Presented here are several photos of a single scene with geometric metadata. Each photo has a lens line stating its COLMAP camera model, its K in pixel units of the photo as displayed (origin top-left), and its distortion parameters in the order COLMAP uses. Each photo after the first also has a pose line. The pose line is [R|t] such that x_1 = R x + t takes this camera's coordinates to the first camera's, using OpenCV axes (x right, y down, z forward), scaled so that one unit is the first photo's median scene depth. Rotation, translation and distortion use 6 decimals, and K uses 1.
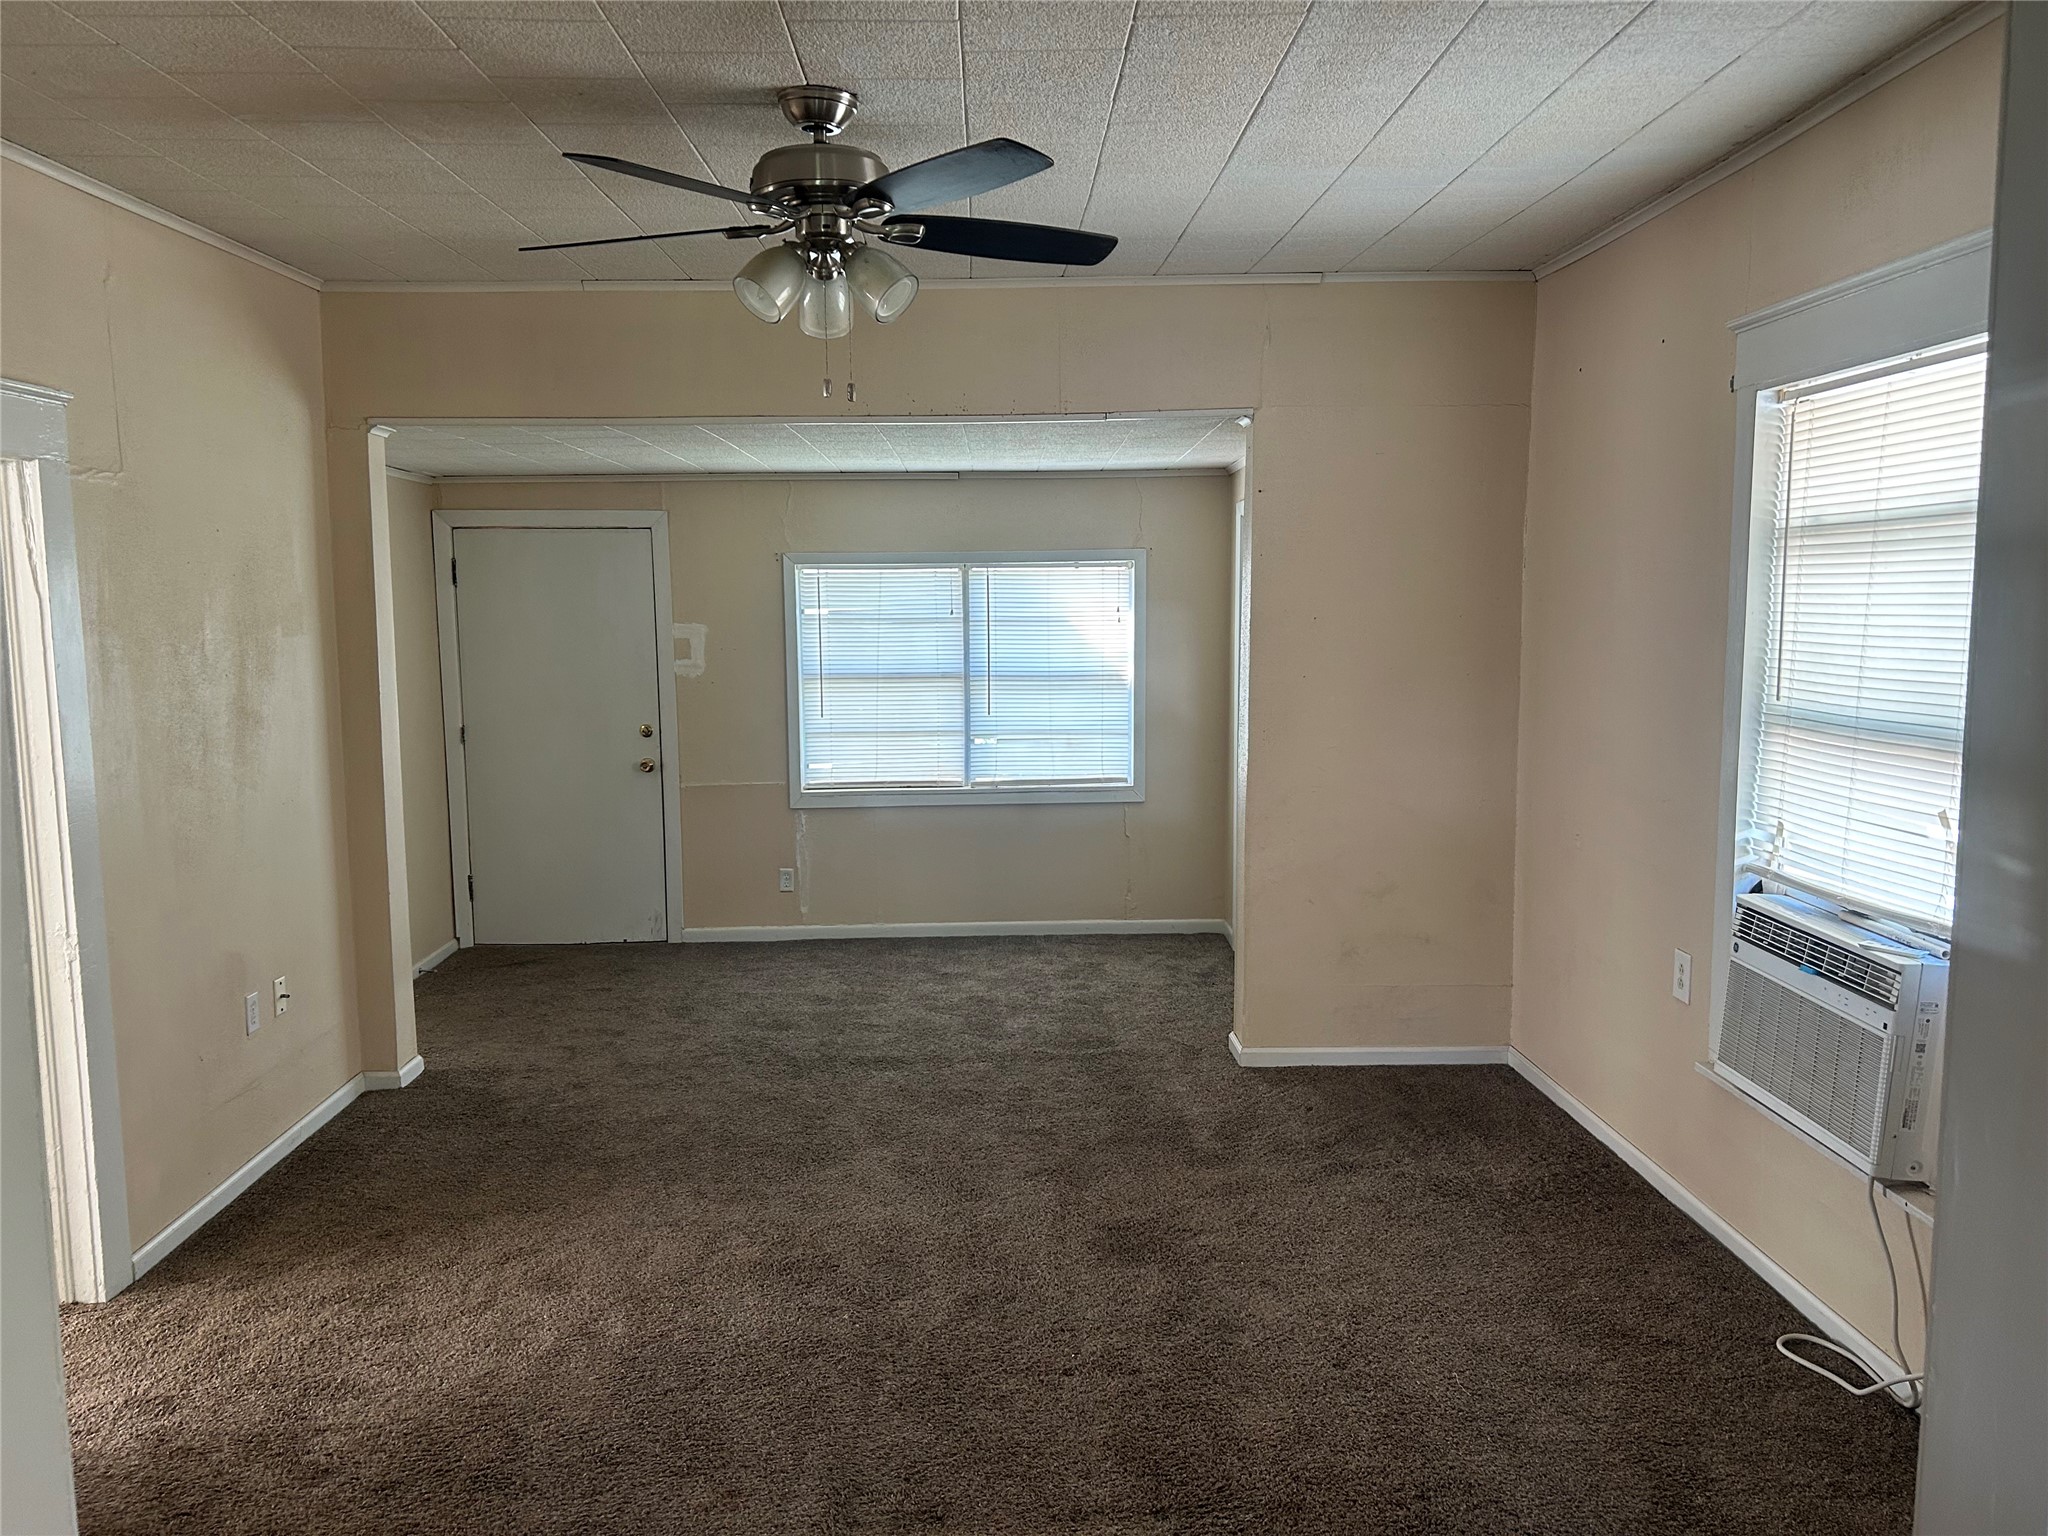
lens RADIAL K [[1545.2, 0, 1031.8], [0, 1545.2, 774.1], [0, 0, 1]] dist [0.054284, -0.060343]
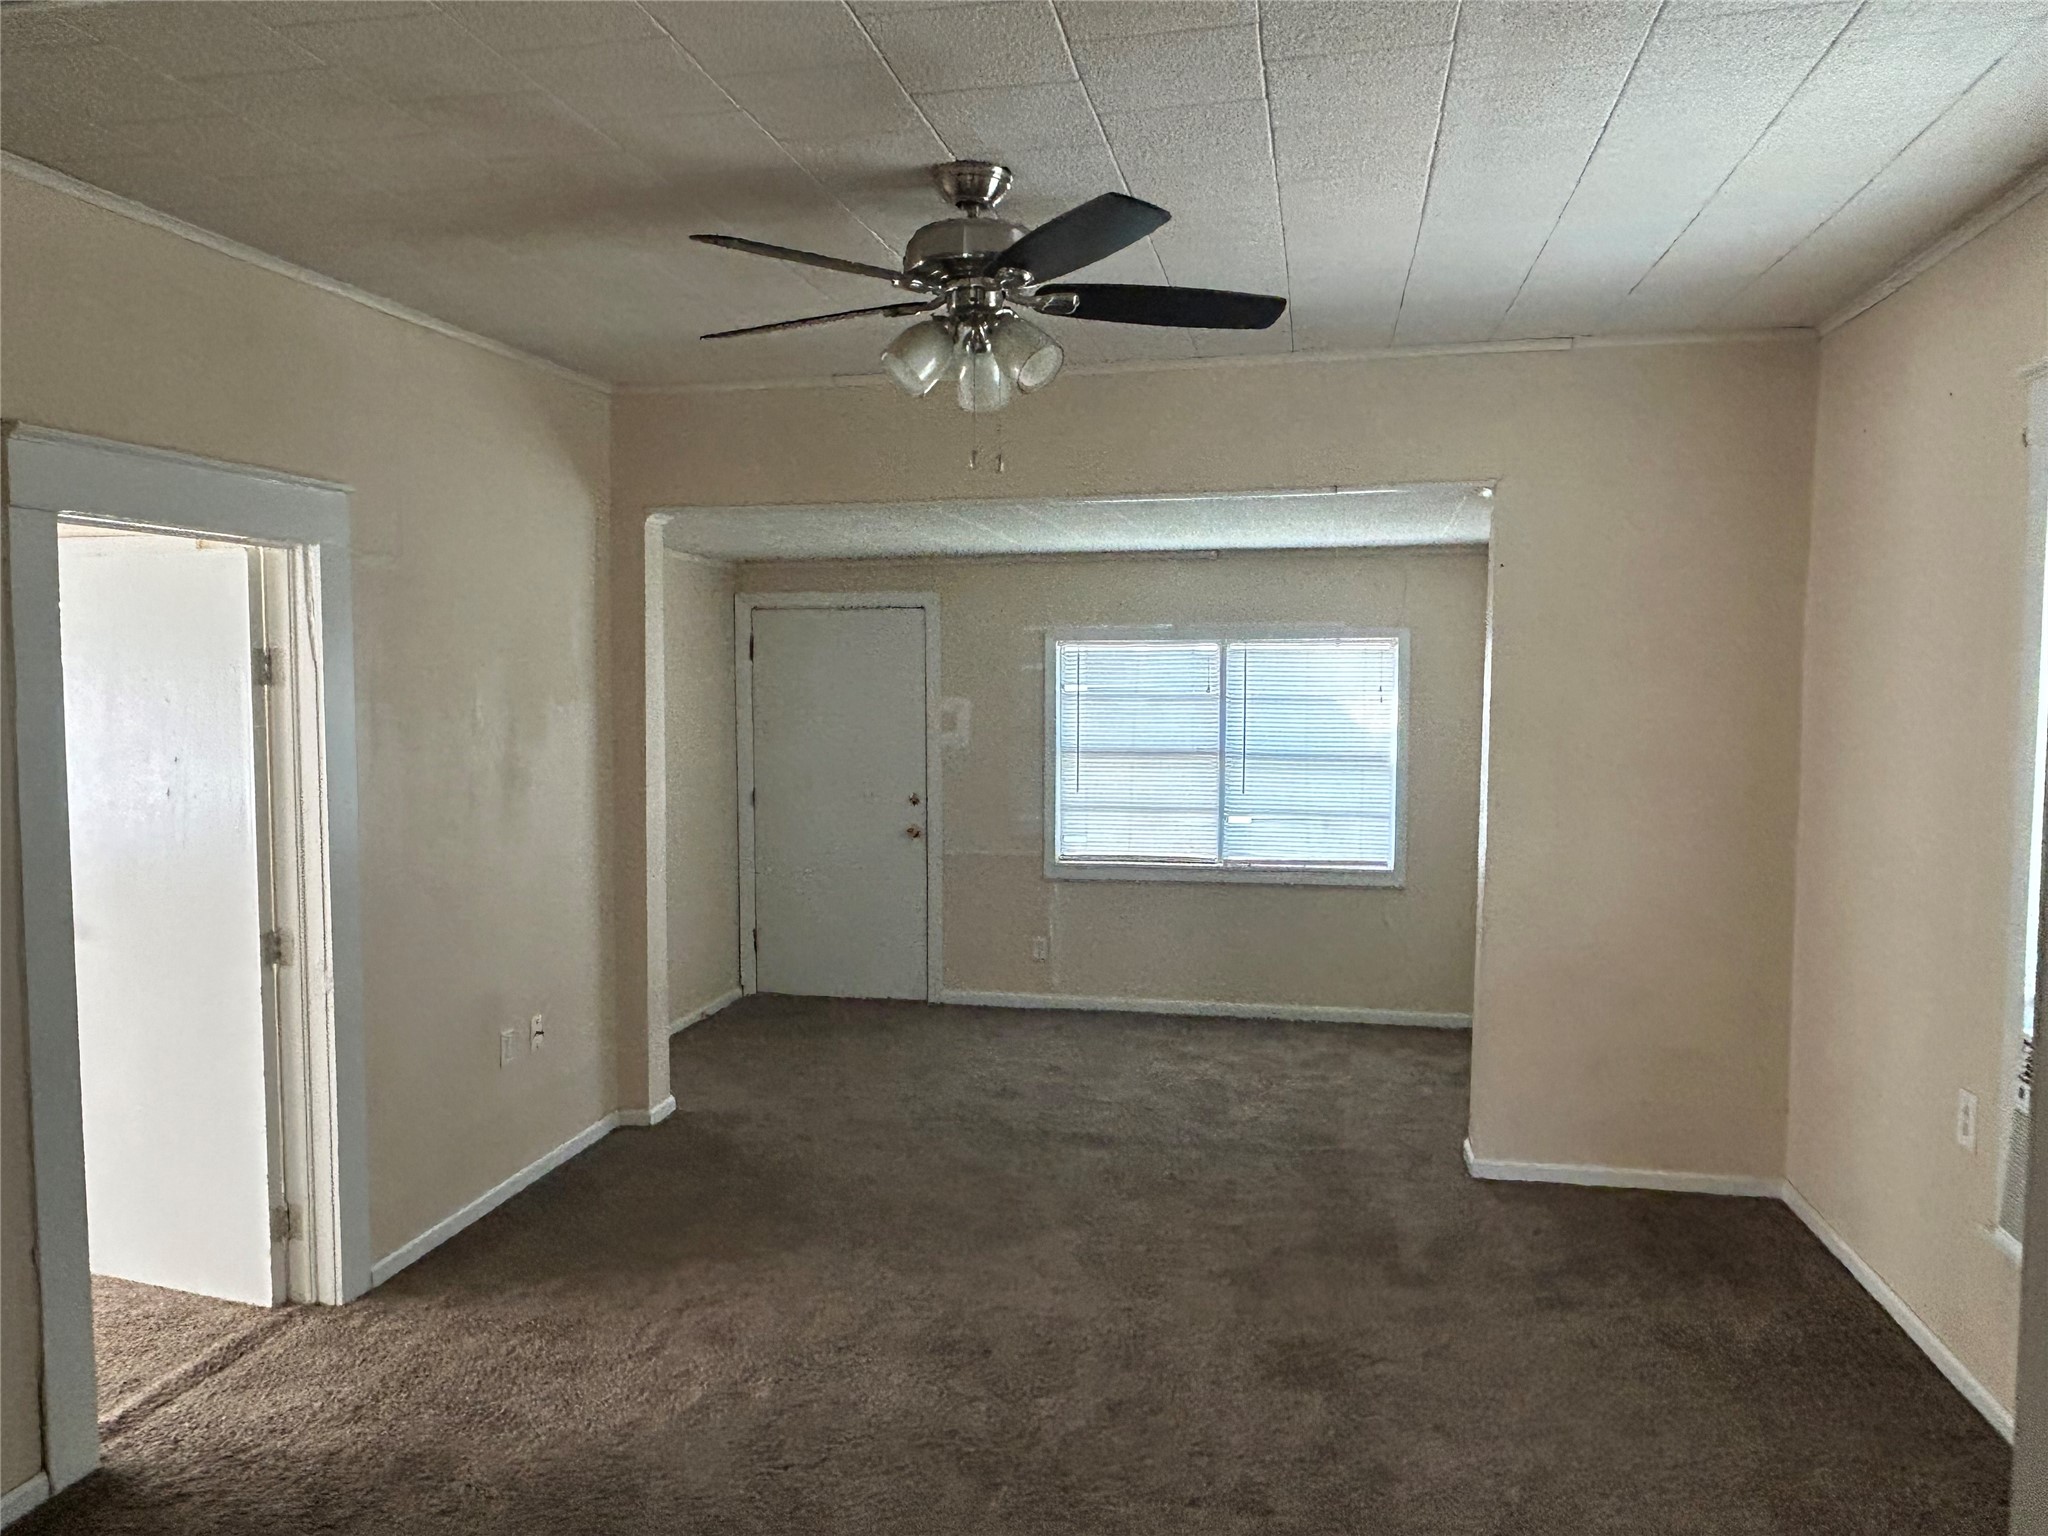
lens RADIAL K [[1477.0, 0, 1021.3], [0, 1477.0, 772.9], [0, 0, 1]] dist [0.006302, -0.016822]
pose [[0.972256, 0.025231, -0.232555, 0.085161], [-0.036682, 0.998311, -0.045047, -0.005222], [0.231025, 0.052328, 0.971540, 0.070682]]
